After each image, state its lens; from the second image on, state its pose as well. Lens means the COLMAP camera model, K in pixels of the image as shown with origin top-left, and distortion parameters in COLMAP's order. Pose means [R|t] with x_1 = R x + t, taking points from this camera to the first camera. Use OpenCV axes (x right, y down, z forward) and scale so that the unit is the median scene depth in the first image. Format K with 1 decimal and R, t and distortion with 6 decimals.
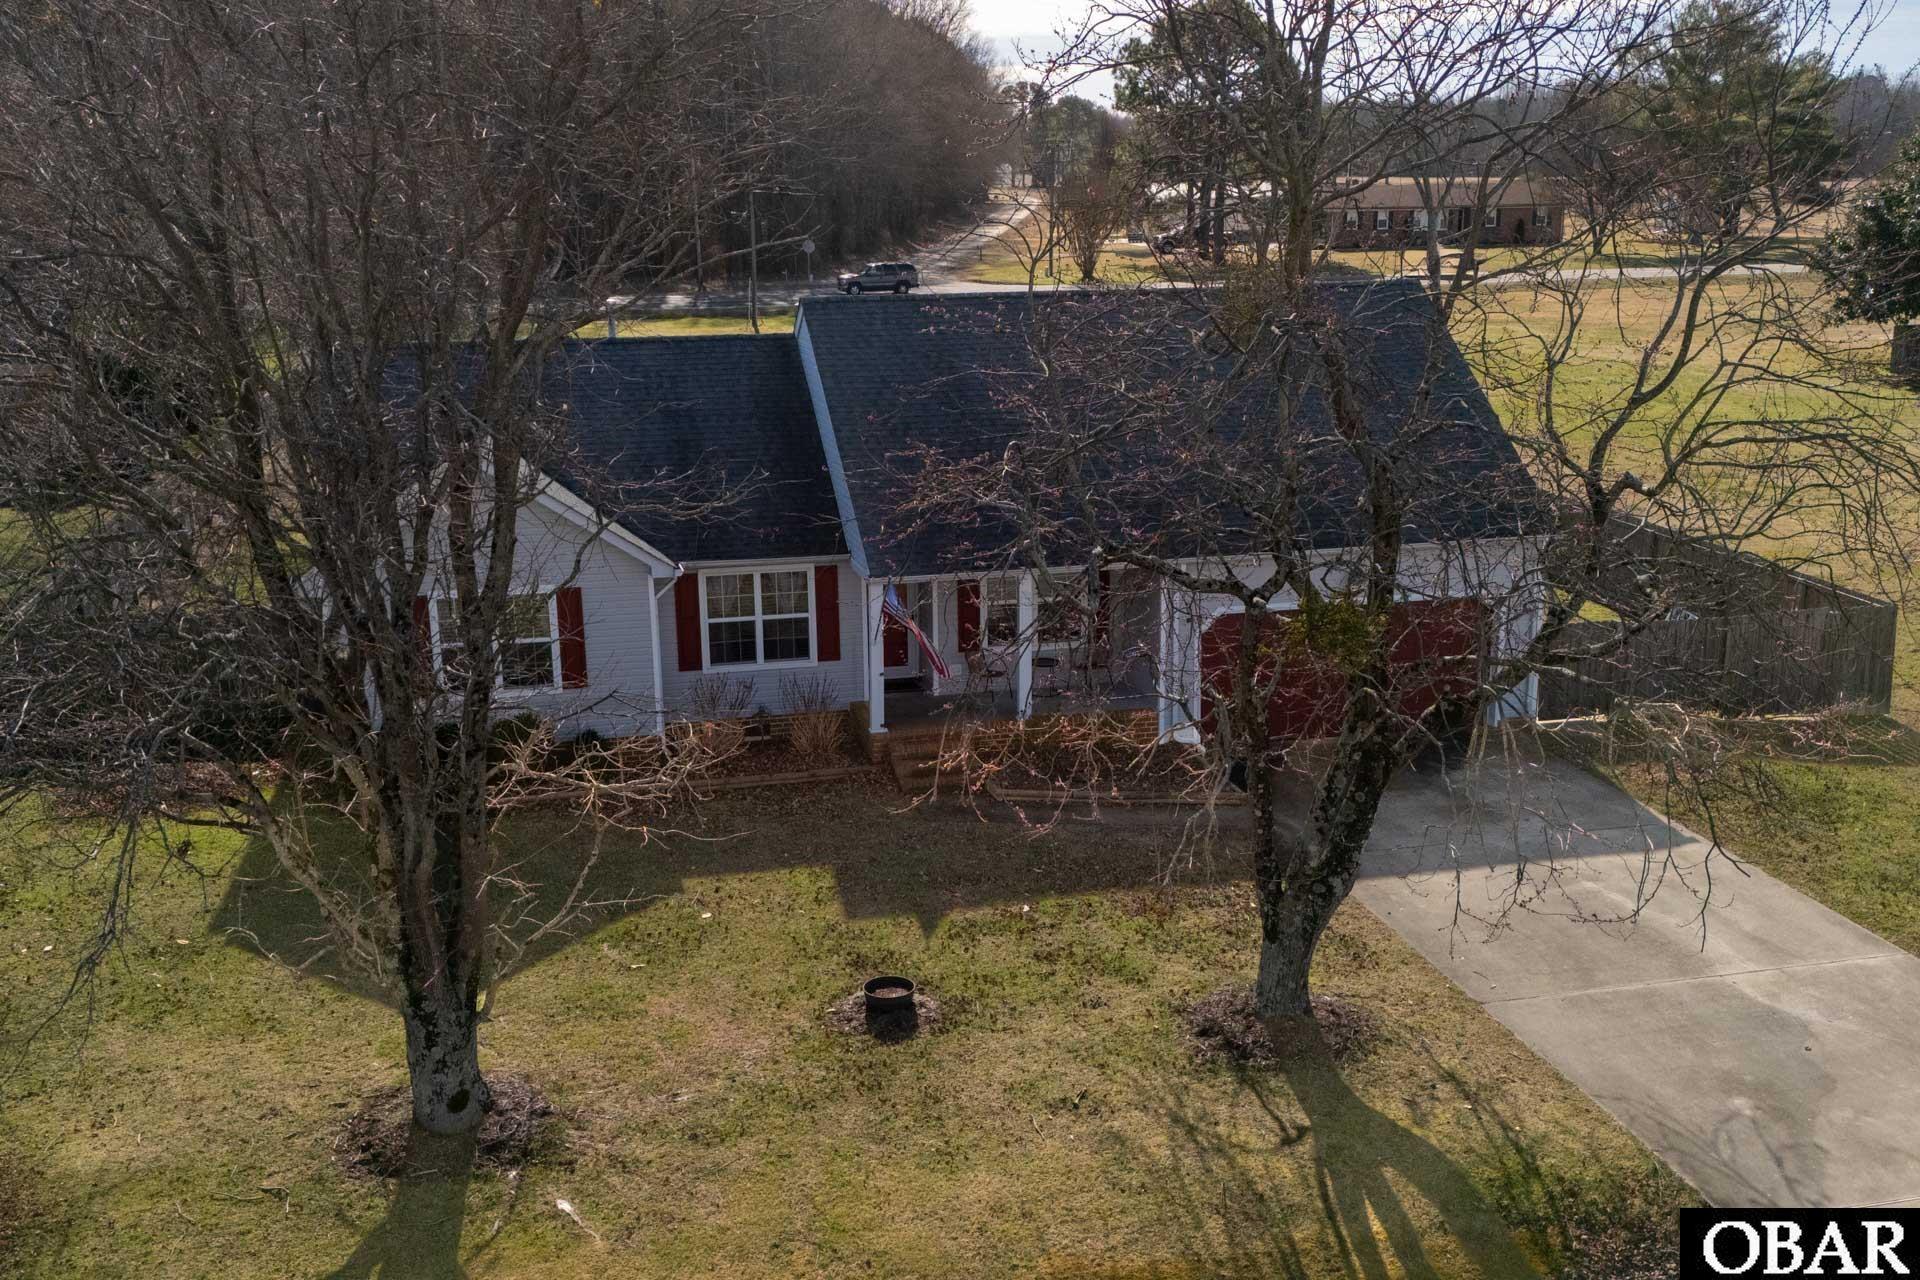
lens RADIAL K [[1749.0, 0, 956.3], [0, 1749.0, 642.2], [0, 0, 1]] dist [0.024437, 0.000000]
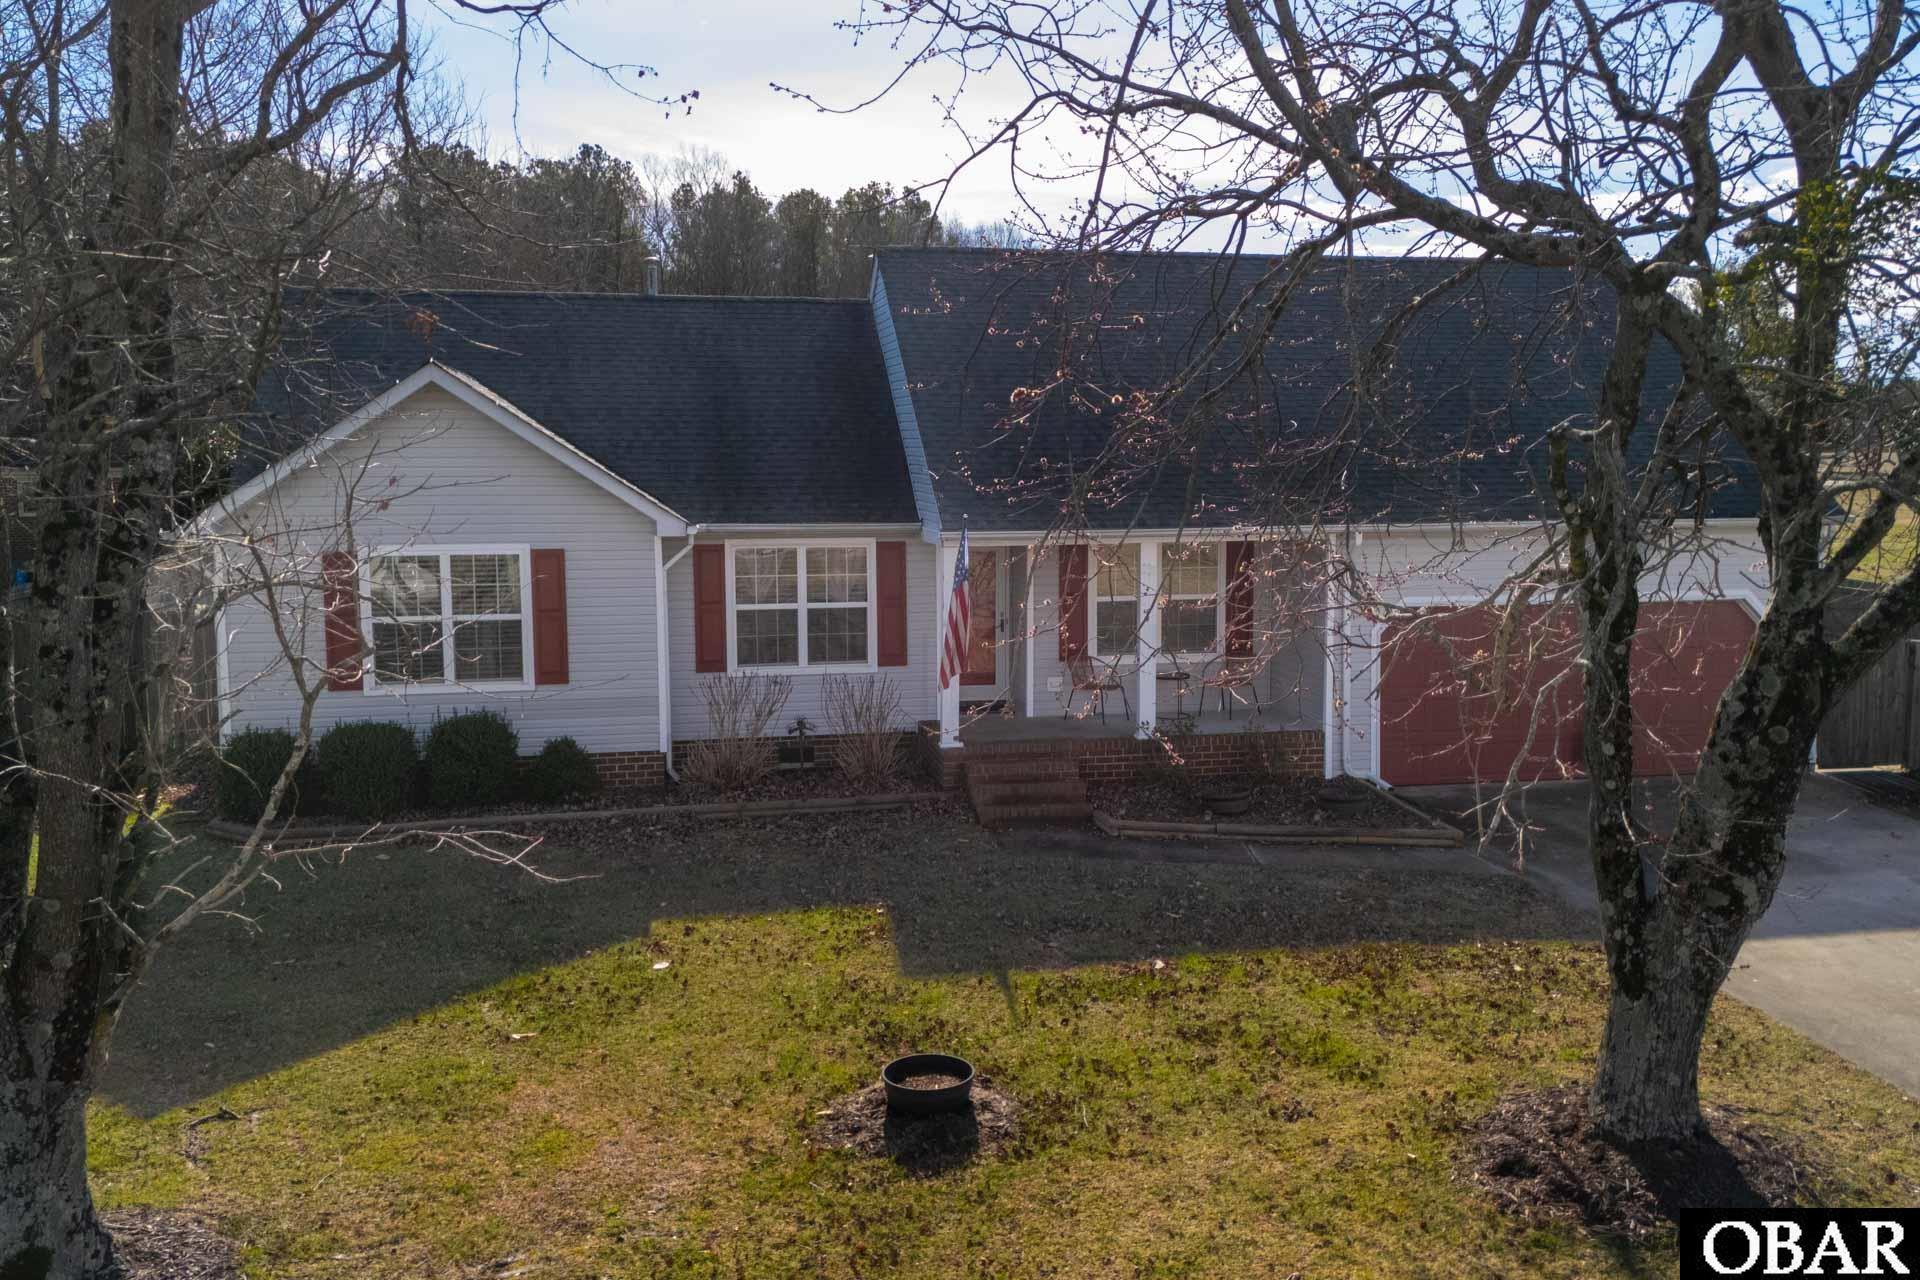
lens RADIAL K [[1749.0, 0, 1007.7], [0, 1749.0, 533.7], [0, 0, 1]] dist [0.024437, 0.000000]
pose [[0.999411, 0.013847, -0.031384, 0.002545], [-0.017942, 0.990788, -0.134230, 0.091407], [0.029236, 0.134714, 0.990453, 0.379459]]
